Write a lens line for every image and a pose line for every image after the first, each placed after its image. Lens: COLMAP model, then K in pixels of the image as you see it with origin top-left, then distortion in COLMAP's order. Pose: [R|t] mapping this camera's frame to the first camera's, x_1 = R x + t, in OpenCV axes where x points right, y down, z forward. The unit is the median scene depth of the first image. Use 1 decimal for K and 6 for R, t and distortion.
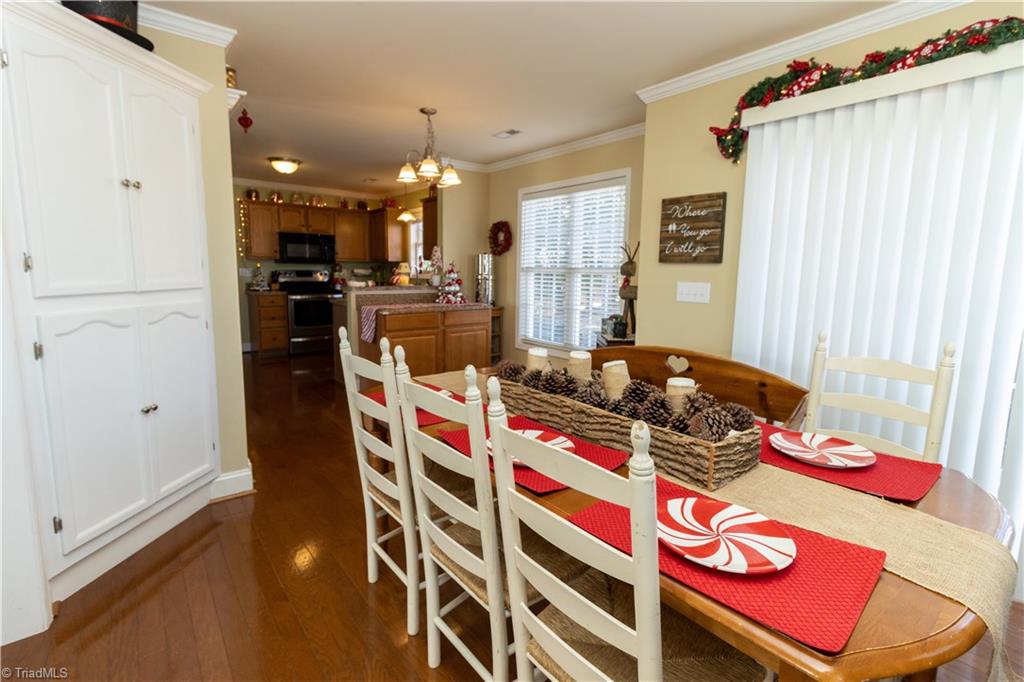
lens RADIAL K [[477.9, 0, 519.5], [0, 477.9, 336.2], [0, 0, 1]] dist [-0.000100, 0.001329]
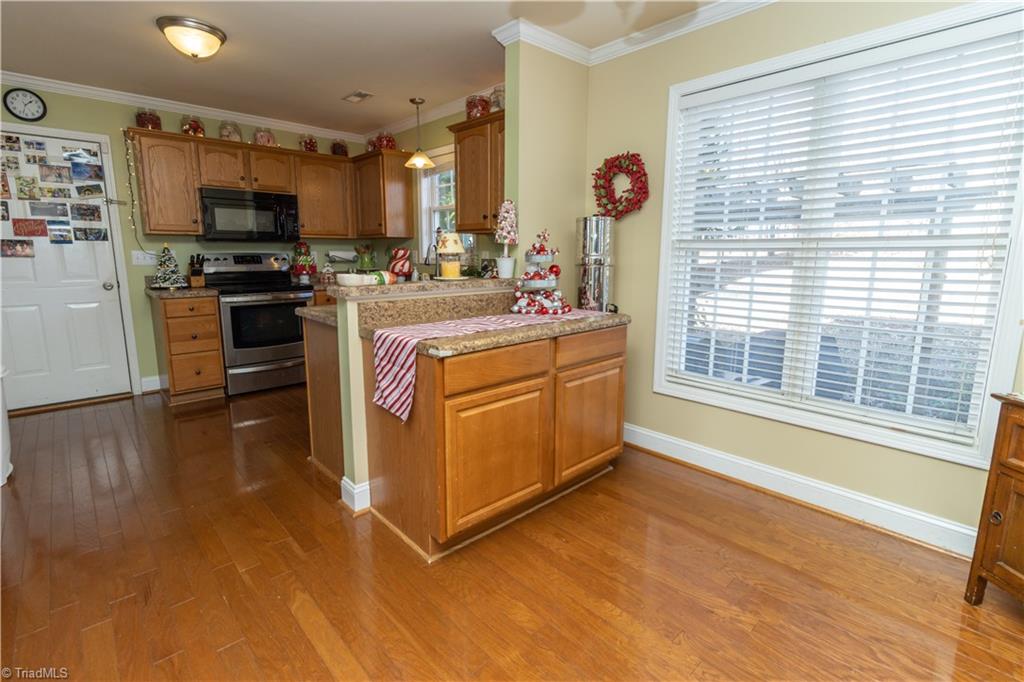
lens RADIAL K [[477.9, 0, 519.0], [0, 477.9, 335.5], [0, 0, 1]] dist [-0.000100, 0.001329]
pose [[0.997192, -0.025358, 0.070467, -0.357340], [0.022970, 0.999141, 0.034501, -0.109382], [-0.071281, -0.032785, 0.996917, 0.861312]]
